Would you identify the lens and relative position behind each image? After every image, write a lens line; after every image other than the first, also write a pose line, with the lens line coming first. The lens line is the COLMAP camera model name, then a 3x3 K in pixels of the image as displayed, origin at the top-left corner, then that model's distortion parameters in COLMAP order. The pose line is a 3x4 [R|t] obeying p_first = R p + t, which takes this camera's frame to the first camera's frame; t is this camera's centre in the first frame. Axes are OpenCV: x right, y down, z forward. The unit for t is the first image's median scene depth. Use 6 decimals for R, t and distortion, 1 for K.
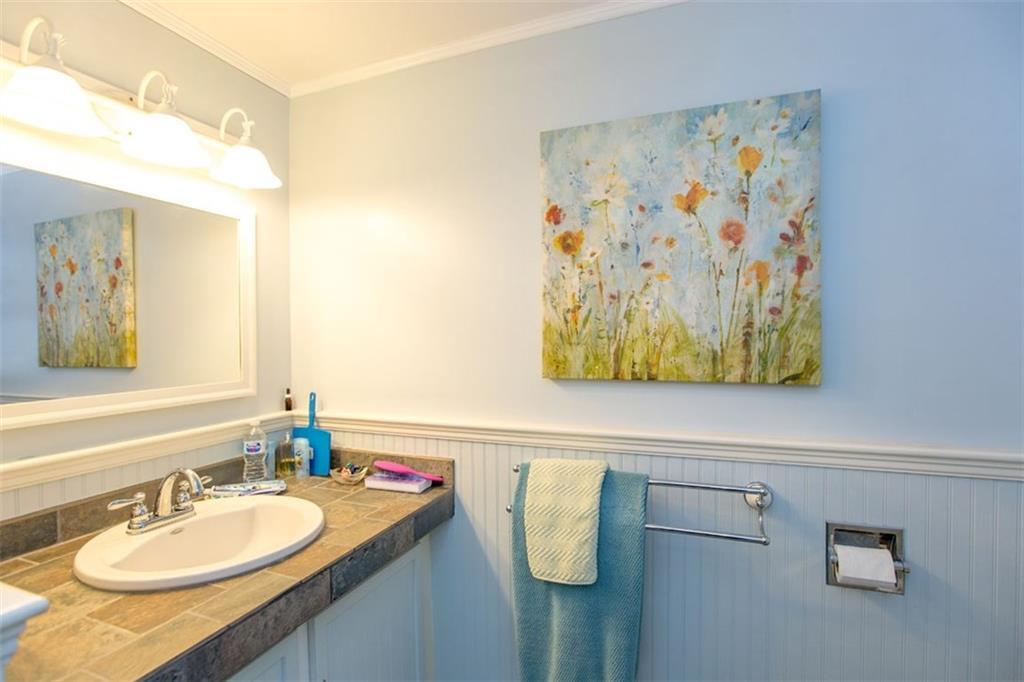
lens RADIAL K [[471.3, 0, 510.6], [0, 471.3, 338.2], [0, 0, 1]] dist [-0.022095, -0.000099]
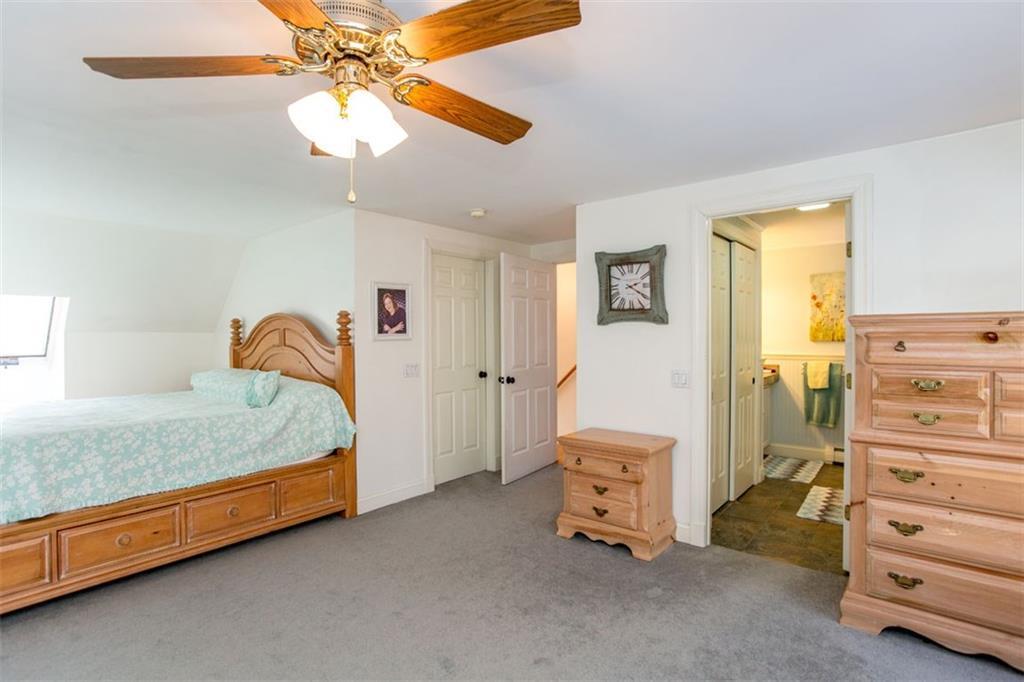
lens RADIAL K [[523.2, 0, 514.3], [0, 523.2, 337.1], [0, 0, 1]] dist [0.001972, 0.001427]
pose [[0.968034, 0.004877, -0.250771, -1.225312], [-0.002207, 0.999938, 0.010927, 0.016442], [0.250809, -0.010025, 0.967985, -3.808165]]
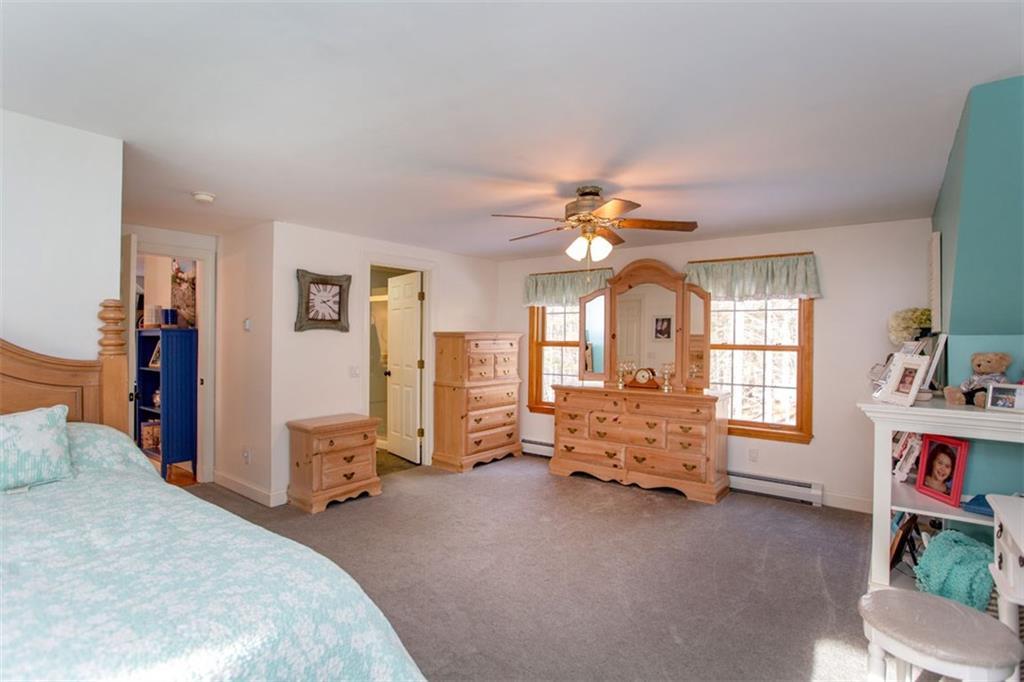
lens RADIAL K [[523.2, 0, 512.2], [0, 523.2, 341.9], [0, 0, 1]] dist [0.001972, 0.001427]
pose [[0.222655, 0.003863, 0.974890, -7.658443], [-0.004418, 0.999986, -0.002953, 0.084847], [-0.974887, -0.003650, 0.222669, -2.176237]]
